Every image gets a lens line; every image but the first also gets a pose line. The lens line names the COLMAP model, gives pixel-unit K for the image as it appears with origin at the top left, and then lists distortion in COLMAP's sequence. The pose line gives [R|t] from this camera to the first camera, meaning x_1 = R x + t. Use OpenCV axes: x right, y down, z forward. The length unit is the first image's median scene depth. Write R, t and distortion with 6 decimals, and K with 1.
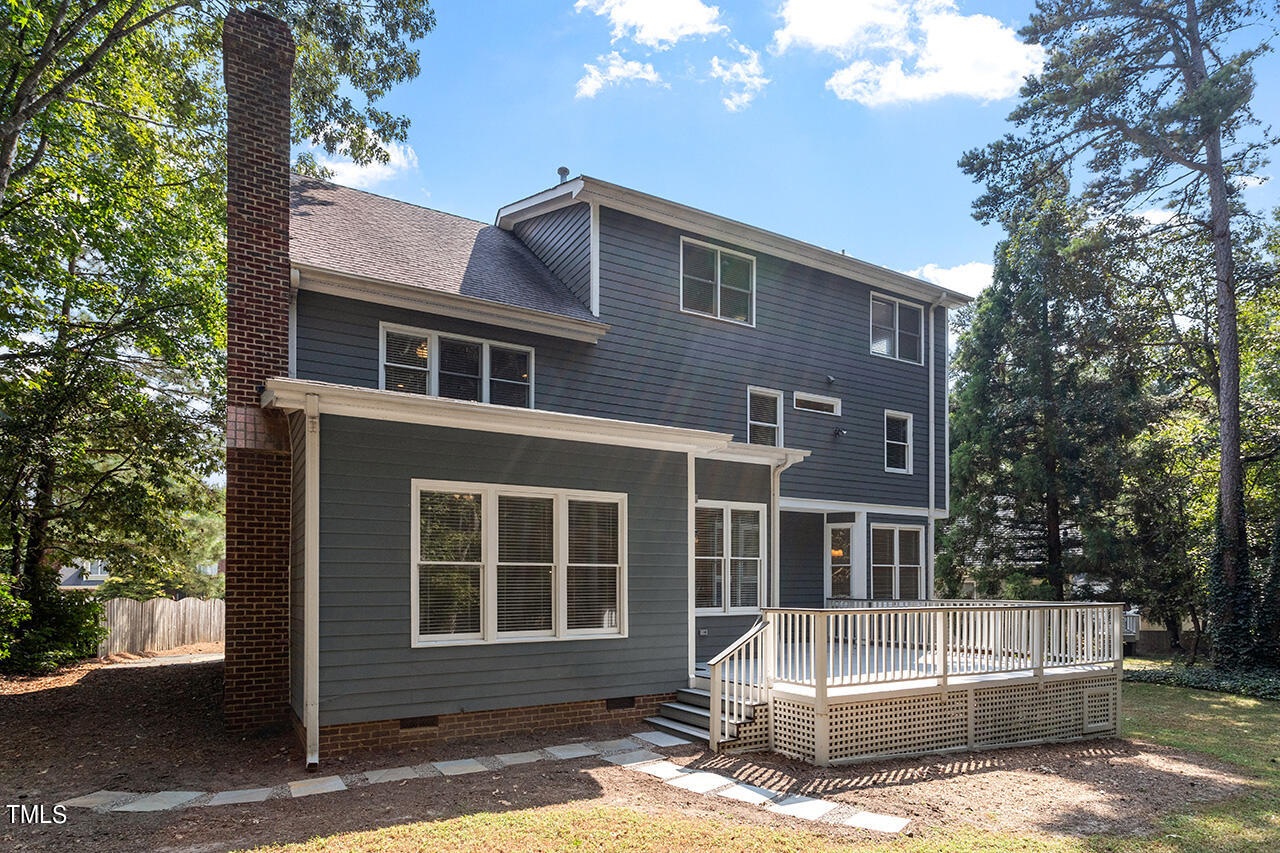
lens RADIAL K [[611.5, 0, 640.0], [0, 611.5, 426.5], [0, 0, 1]] dist [0.003213, 0.000445]
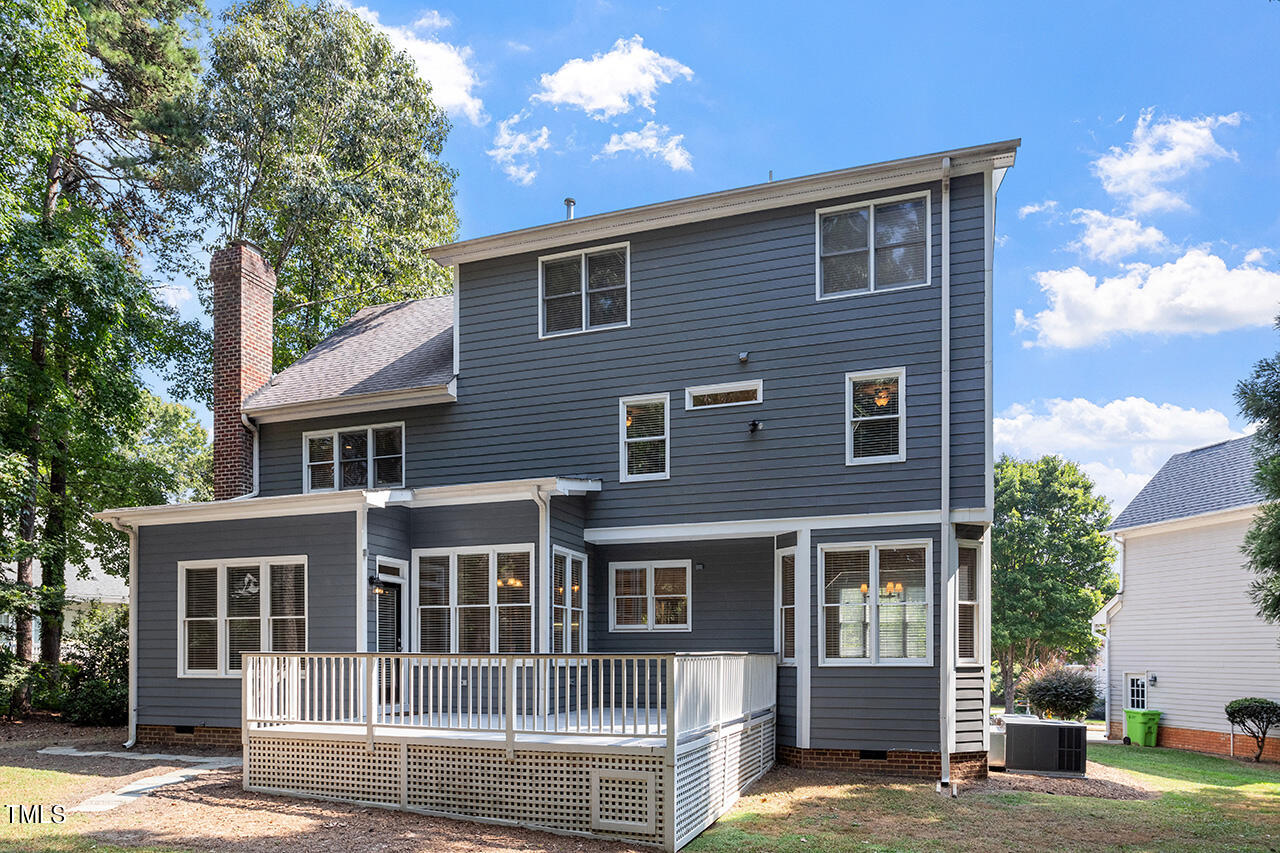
lens RADIAL K [[777.0, 0, 640.0], [0, 777.0, 426.5], [0, 0, 1]] dist [-0.003133, 0.000842]
pose [[0.693072, -0.196458, -0.693582, 0.931490], [0.181707, 0.978690, -0.095642, 0.078785], [0.697591, -0.059742, 0.714001, 0.249740]]
